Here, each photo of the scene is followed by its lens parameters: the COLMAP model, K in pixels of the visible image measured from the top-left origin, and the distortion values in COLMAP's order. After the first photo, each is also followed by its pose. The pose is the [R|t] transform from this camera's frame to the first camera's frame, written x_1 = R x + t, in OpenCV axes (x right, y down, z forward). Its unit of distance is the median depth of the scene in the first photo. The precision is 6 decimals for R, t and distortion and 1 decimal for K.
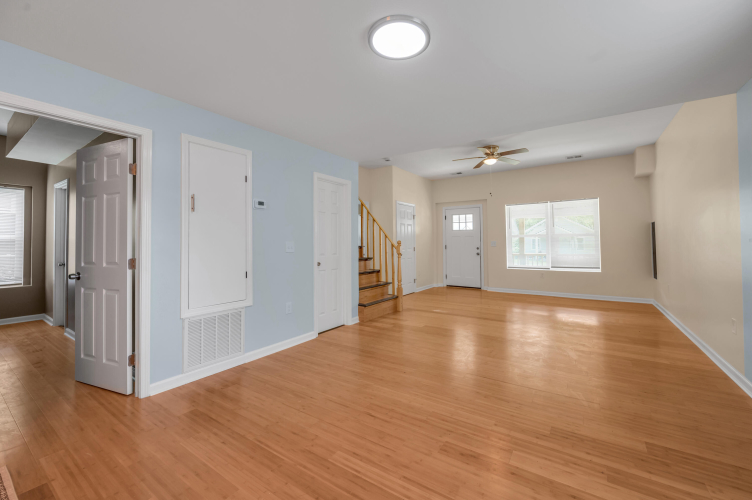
lens RADIAL K [[308.2, 0, 382.1], [0, 308.2, 235.2], [0, 0, 1]] dist [-0.003811, 0.000906]
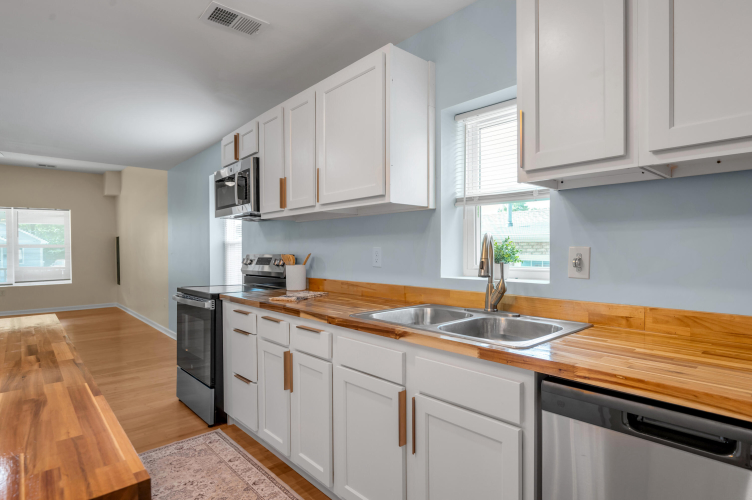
lens RADIAL K [[391.0, 0, 377.2], [0, 391.0, 251.3], [0, 0, 1]] dist [-0.016207, -0.000964]
pose [[0.254981, -0.010146, 0.966893, -0.295690], [-0.028912, 0.999418, 0.018112, -0.042243], [-0.966514, -0.032573, 0.254539, -0.332565]]
